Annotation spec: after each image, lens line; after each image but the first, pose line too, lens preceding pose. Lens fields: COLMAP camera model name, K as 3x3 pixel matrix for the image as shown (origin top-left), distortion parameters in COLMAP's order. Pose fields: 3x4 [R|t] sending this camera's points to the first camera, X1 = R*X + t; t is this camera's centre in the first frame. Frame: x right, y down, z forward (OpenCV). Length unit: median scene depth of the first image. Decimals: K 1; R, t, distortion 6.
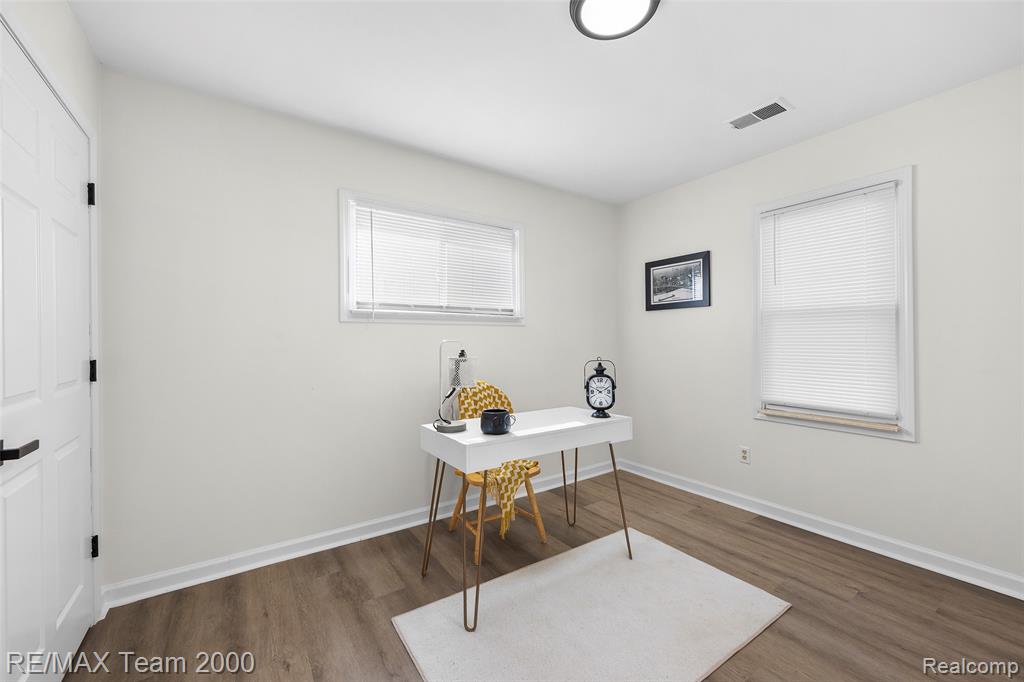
lens RADIAL K [[414.6, 0, 508.3], [0, 414.6, 342.7], [0, 0, 1]] dist [0.000879, 0.000179]
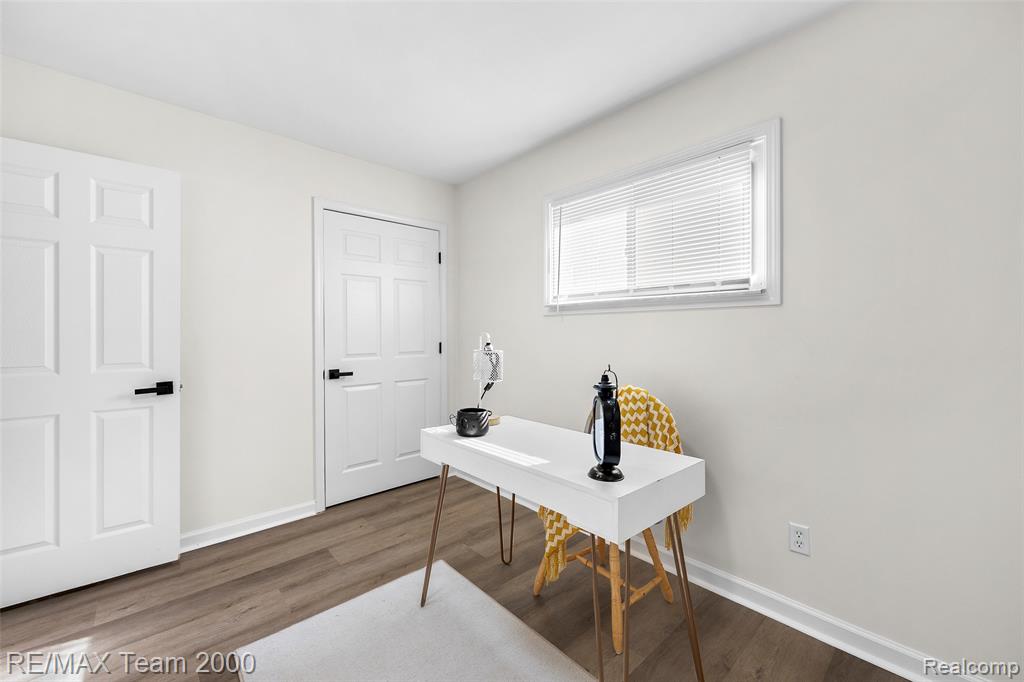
lens RADIAL K [[408.4, 0, 511.1], [0, 408.4, 335.2], [0, 0, 1]] dist [0.000885, 0.000094]
pose [[0.129364, 0.007539, -0.991568, 0.628787], [-0.004394, 0.999966, 0.007029, -0.004342], [0.991587, 0.003447, 0.129393, 0.704595]]
